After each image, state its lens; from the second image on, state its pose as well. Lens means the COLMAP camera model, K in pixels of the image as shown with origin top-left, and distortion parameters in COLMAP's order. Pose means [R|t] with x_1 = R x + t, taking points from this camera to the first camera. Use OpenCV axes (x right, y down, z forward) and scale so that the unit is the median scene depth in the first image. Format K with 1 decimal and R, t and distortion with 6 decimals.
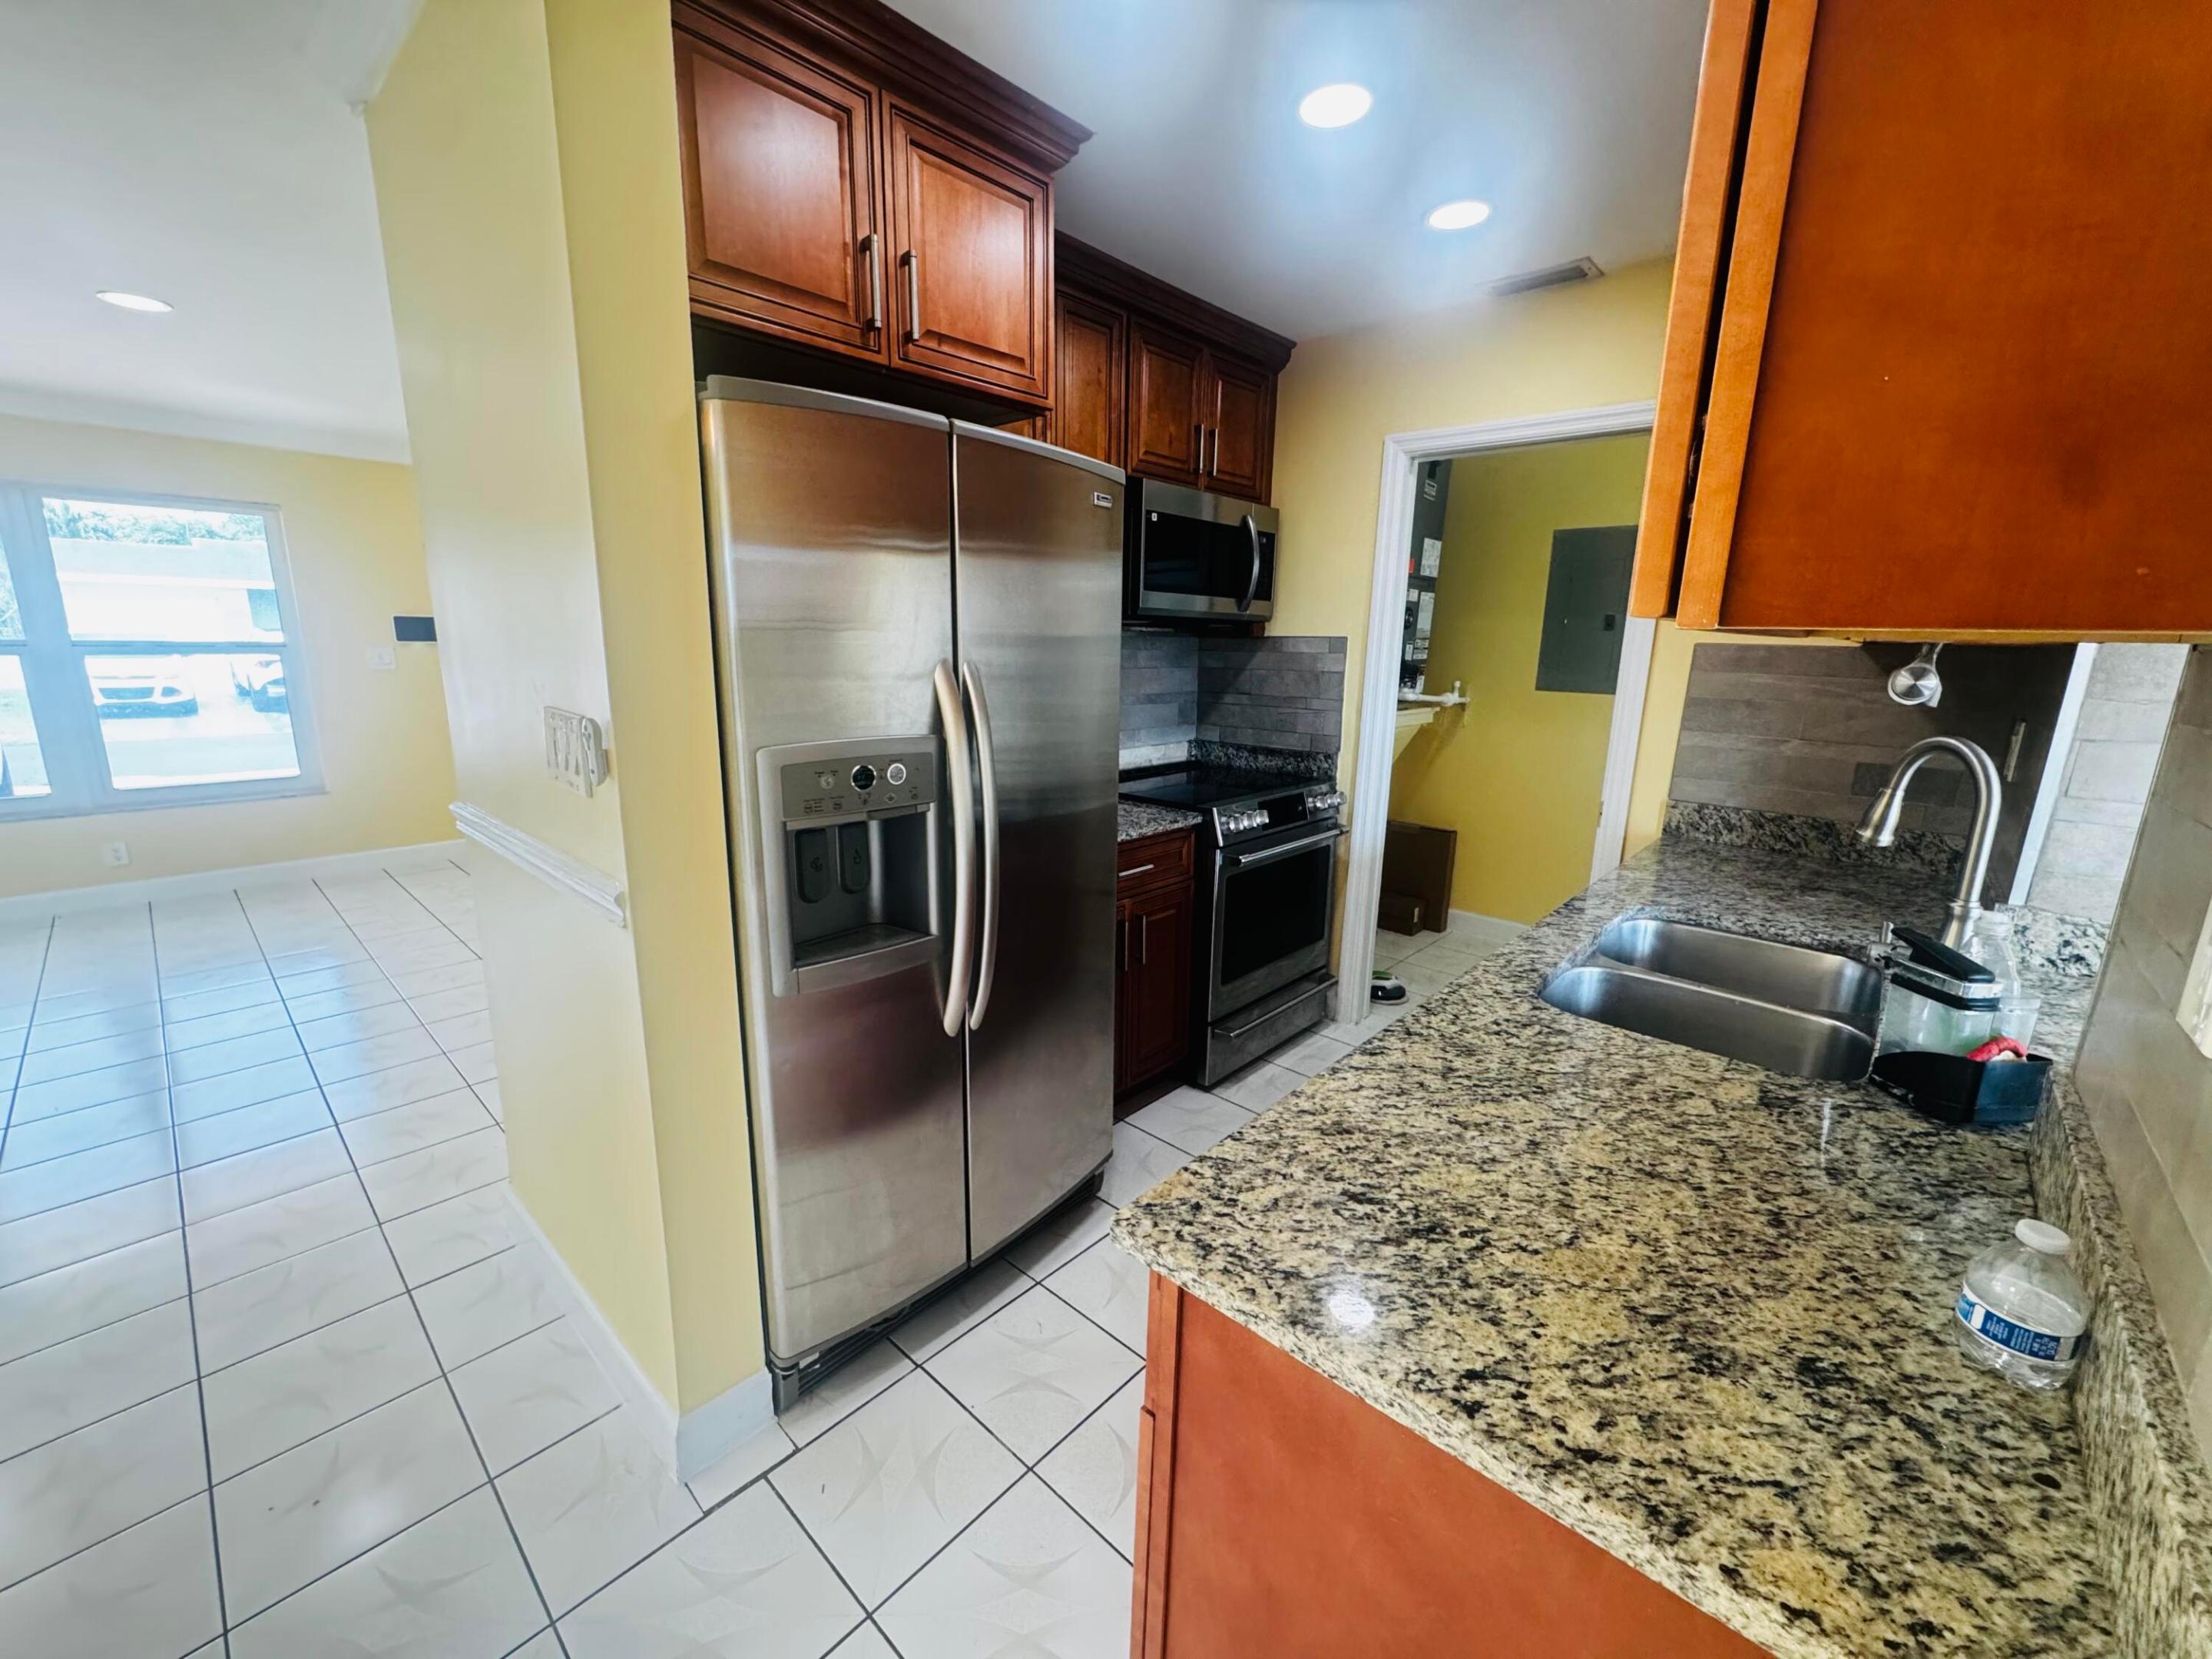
lens RADIAL K [[886.9, 0, 1102.0], [0, 886.9, 837.0], [0, 0, 1]] dist [-0.002970, 0.000426]
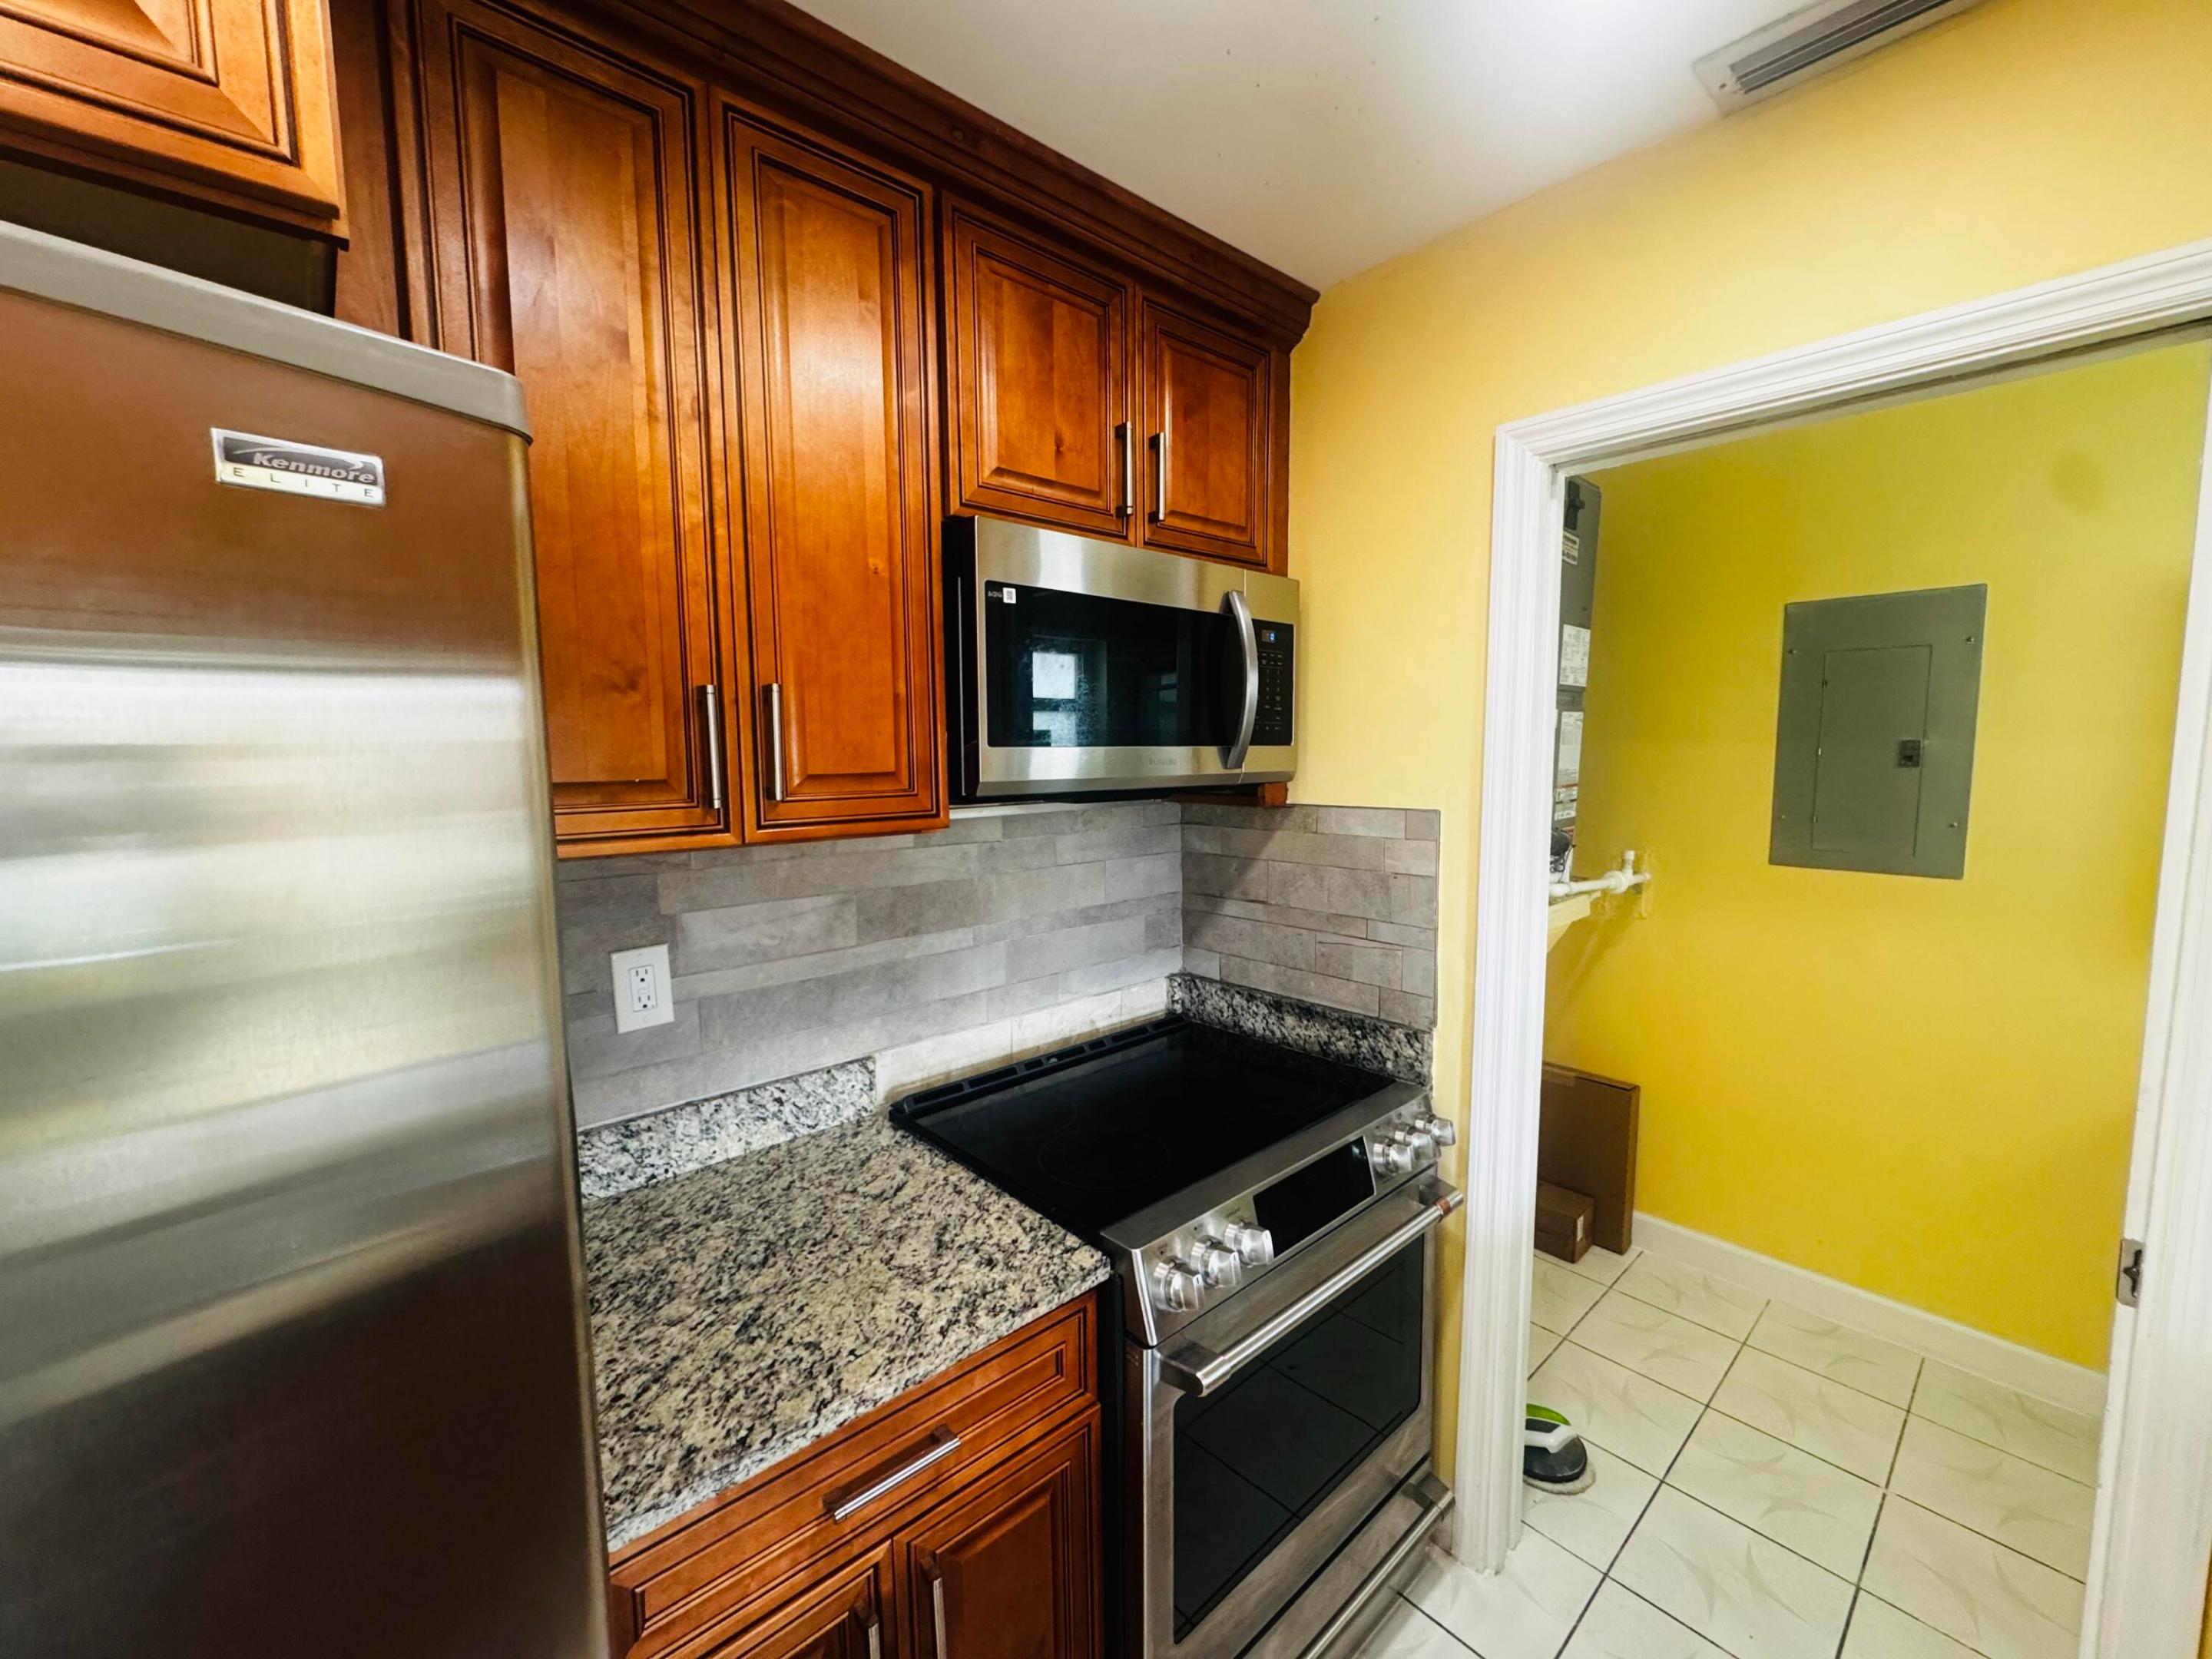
lens RADIAL K [[886.9, 0, 1108.4], [0, 886.9, 835.8], [0, 0, 1]] dist [-0.002970, 0.000426]
pose [[0.995399, -0.018688, -0.093976, 0.125318], [0.007267, 0.992695, -0.120430, -0.142014], [0.095540, 0.119193, 0.988264, 0.446501]]
